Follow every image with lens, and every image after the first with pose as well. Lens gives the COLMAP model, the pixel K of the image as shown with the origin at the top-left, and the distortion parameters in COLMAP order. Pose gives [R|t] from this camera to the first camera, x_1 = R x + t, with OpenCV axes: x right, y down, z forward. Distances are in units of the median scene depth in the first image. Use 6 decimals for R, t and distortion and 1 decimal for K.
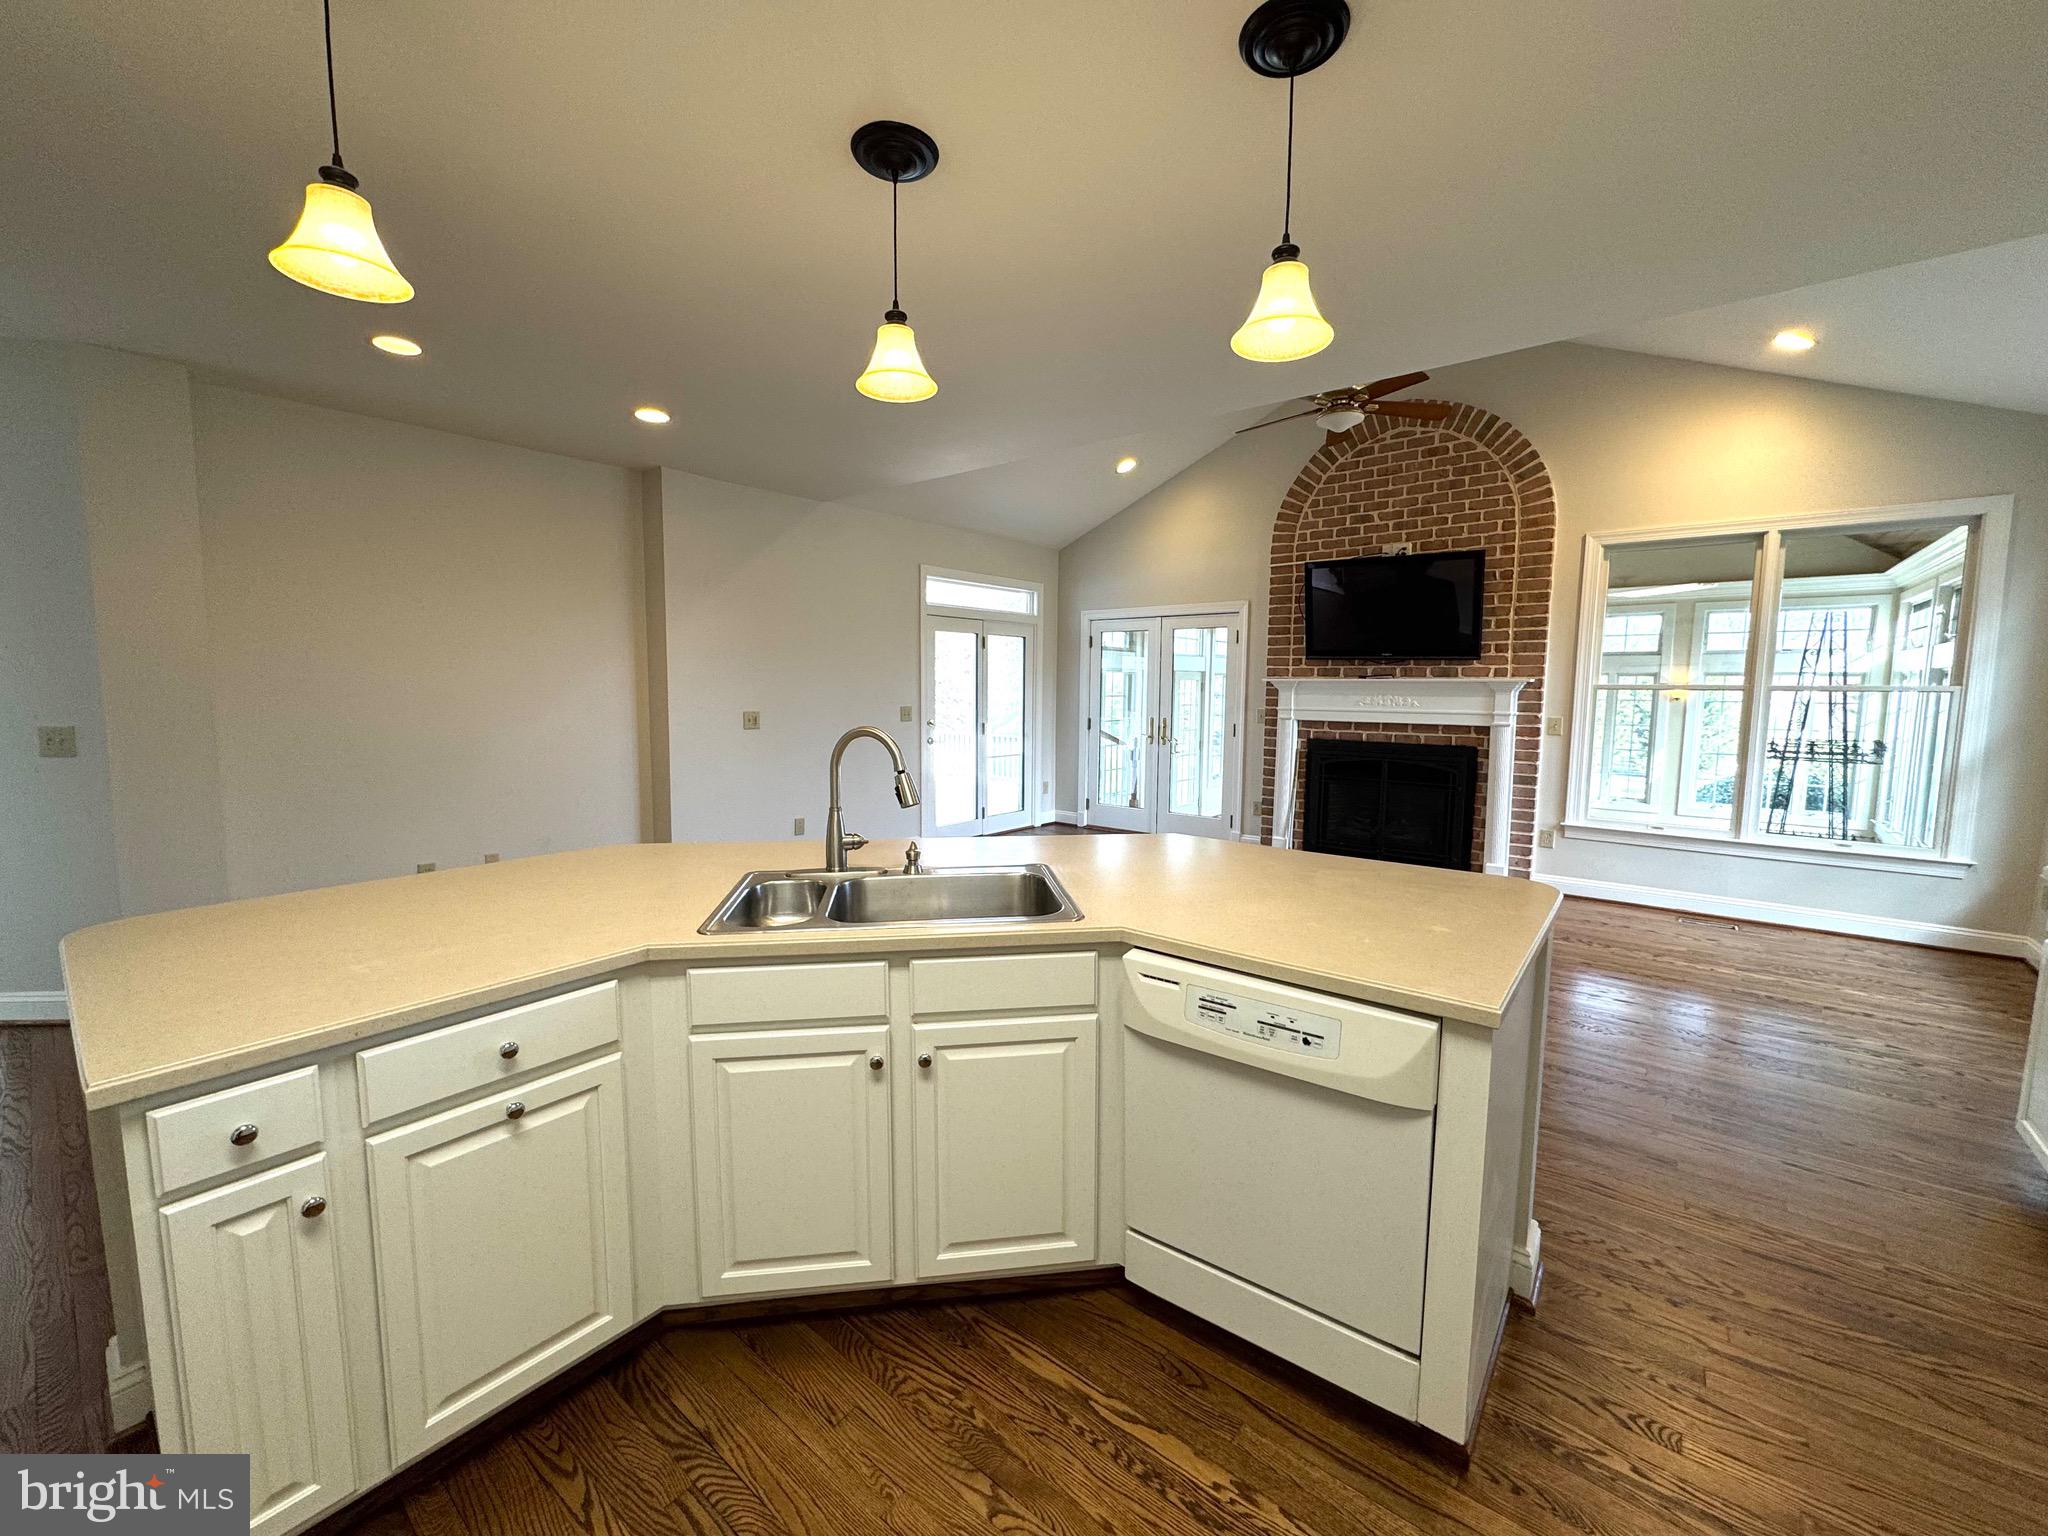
lens RADIAL K [[813.5, 0, 1023.8], [0, 813.5, 765.6], [0, 0, 1]] dist [-0.000405, -0.000384]
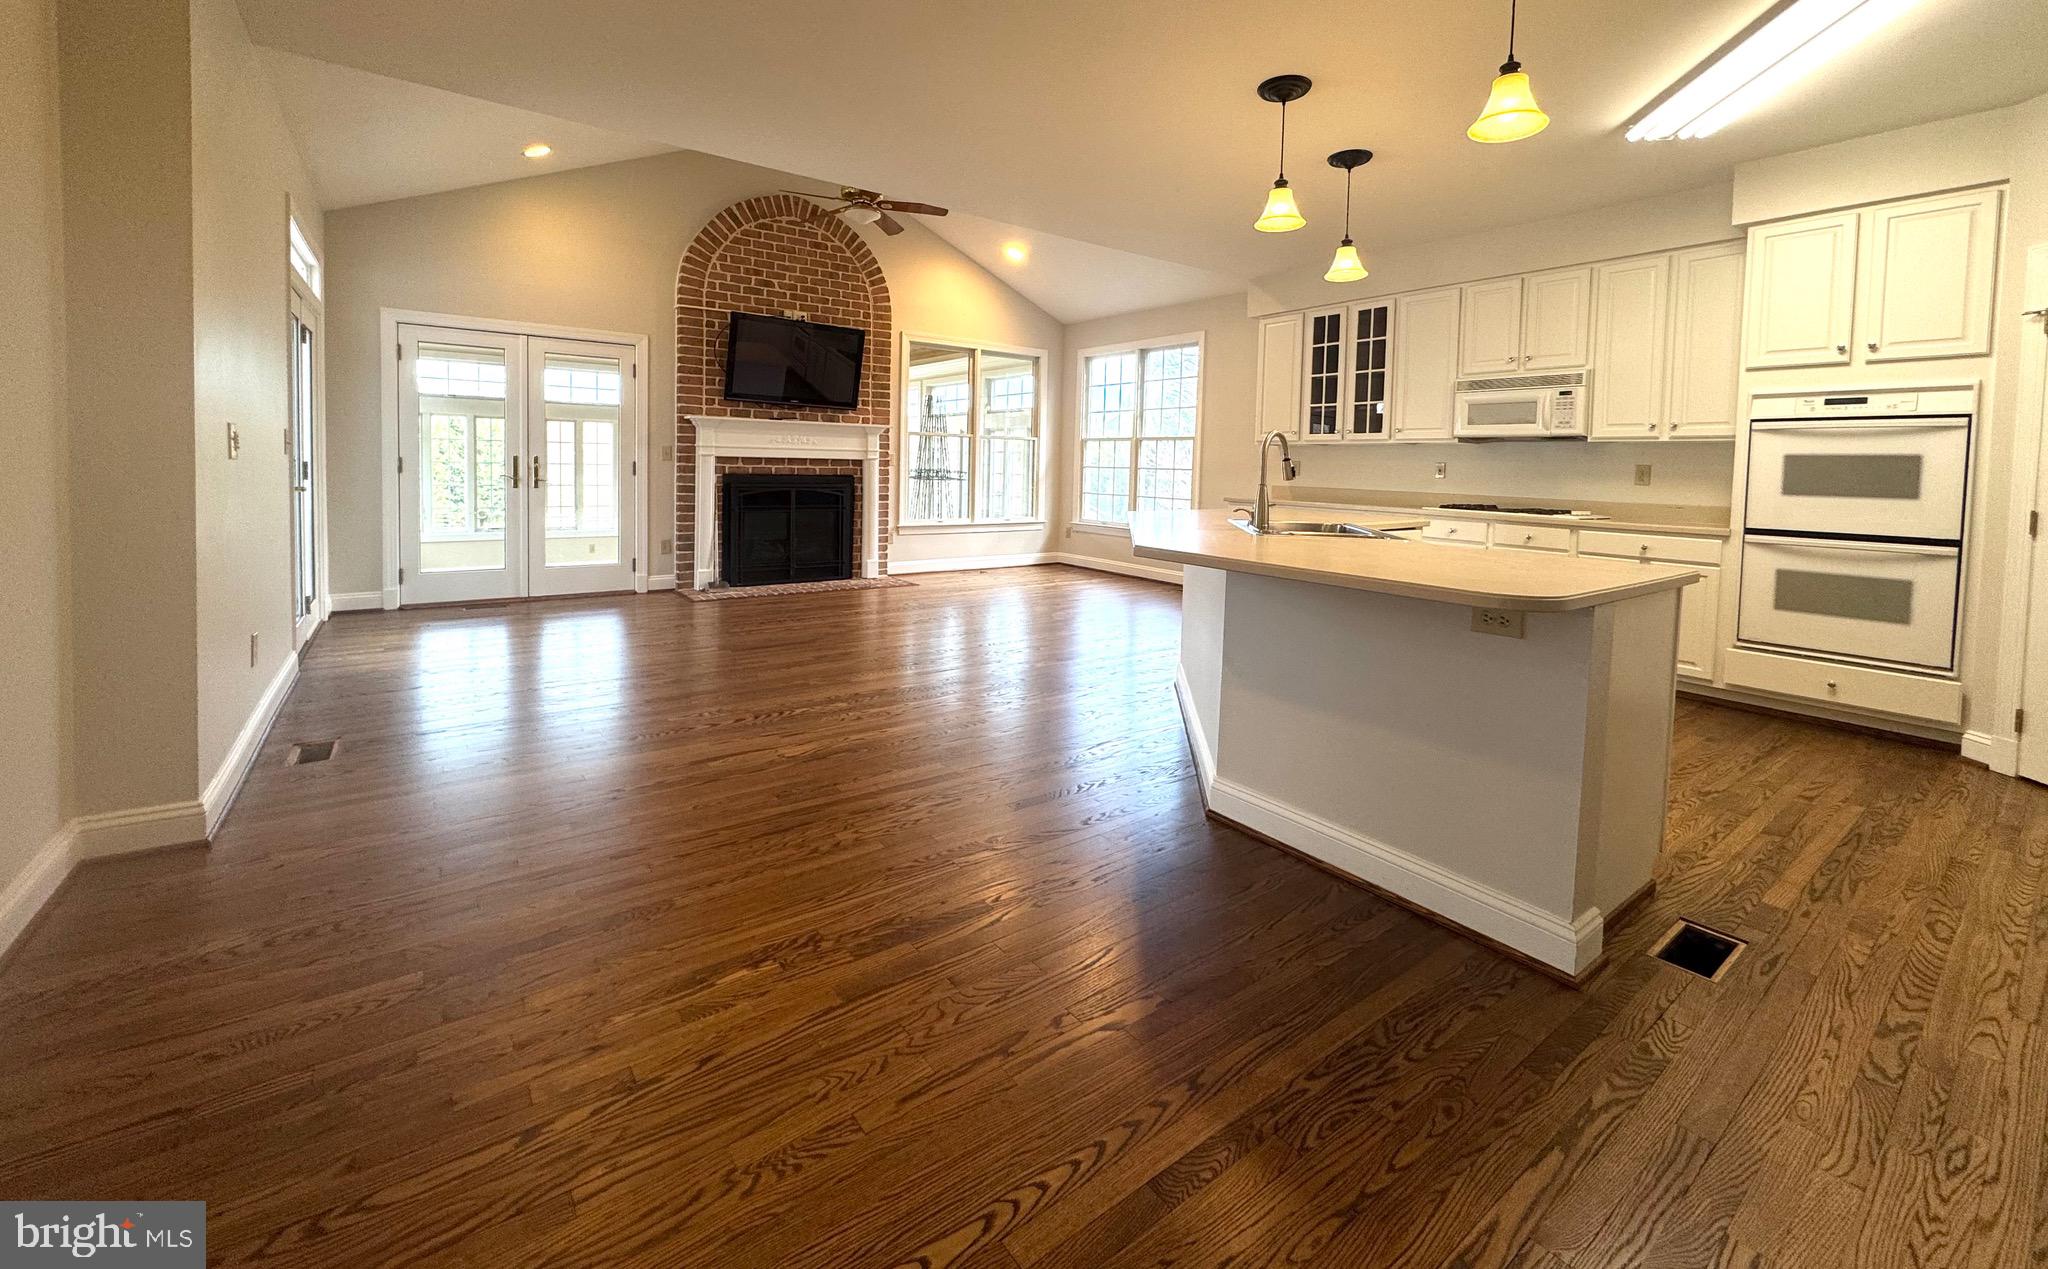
lens RADIAL K [[813.8, 0, 1022.2], [0, 813.8, 499.4], [0, 0, 1]] dist [-0.004044, 0.001161]
pose [[0.248158, -0.044135, 0.967714, -0.704269], [0.075258, 0.996821, 0.026164, 0.002754], [-0.965792, 0.066335, 0.250691, 0.416554]]
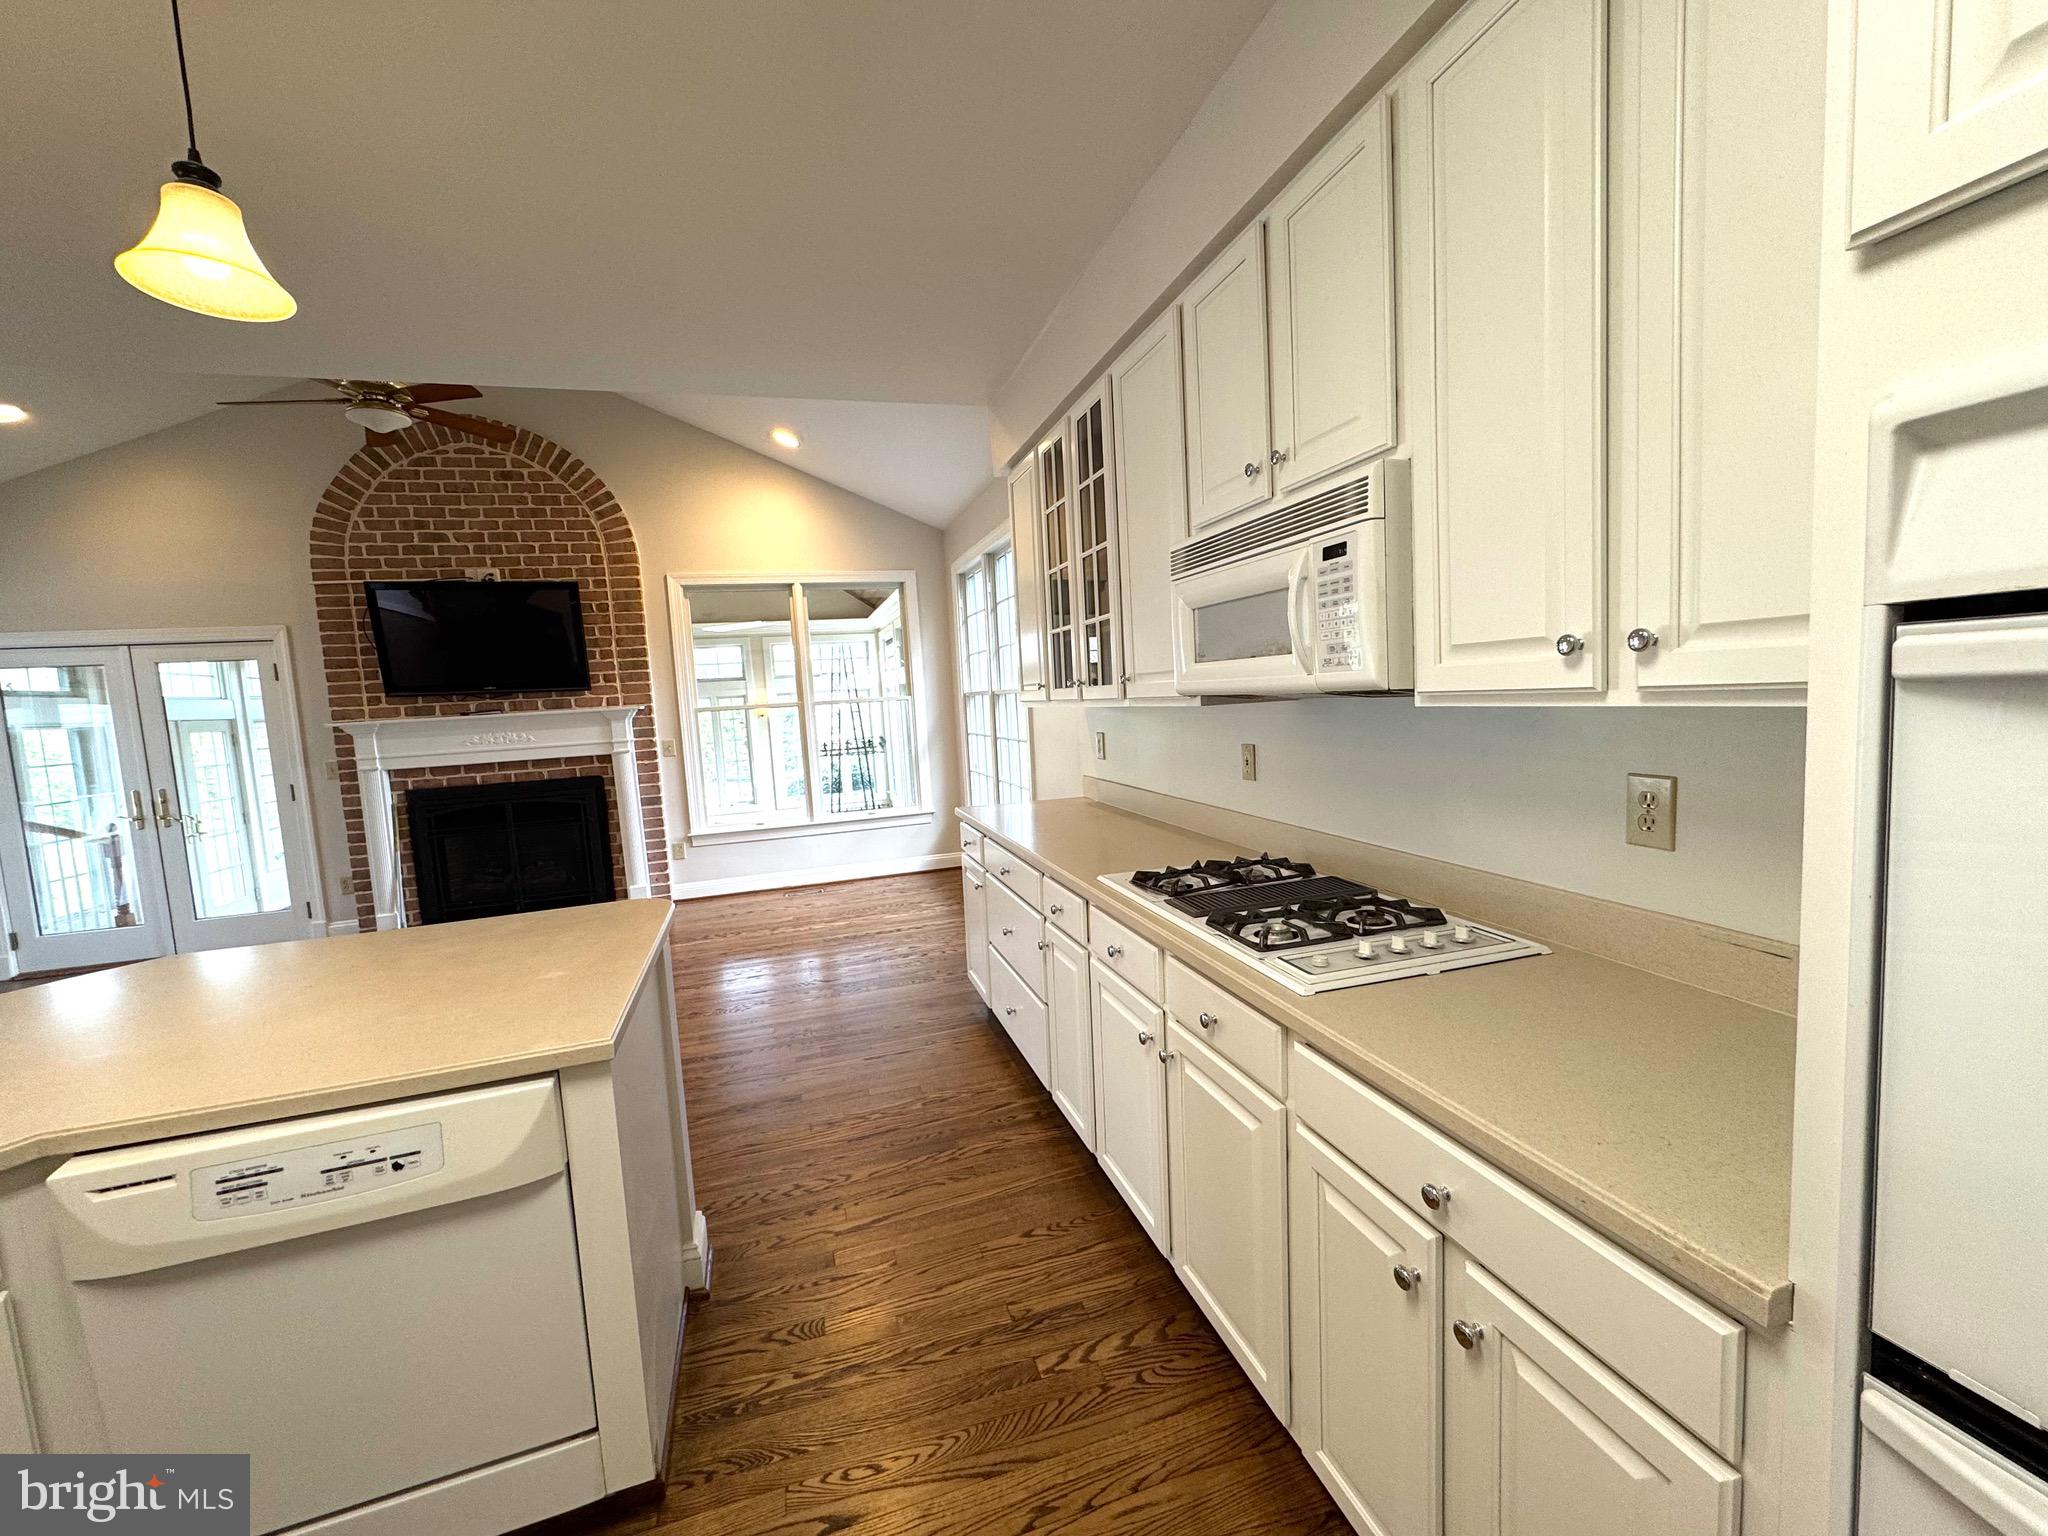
lens RADIAL K [[813.5, 0, 1023.0], [0, 813.5, 764.9], [0, 0, 1]] dist [-0.000405, -0.000384]
pose [[0.557887, -0.113179, 0.822163, 0.019688], [0.143516, 0.988889, 0.038746, -0.000122], [-0.817414, 0.096377, 0.567932, -0.004204]]
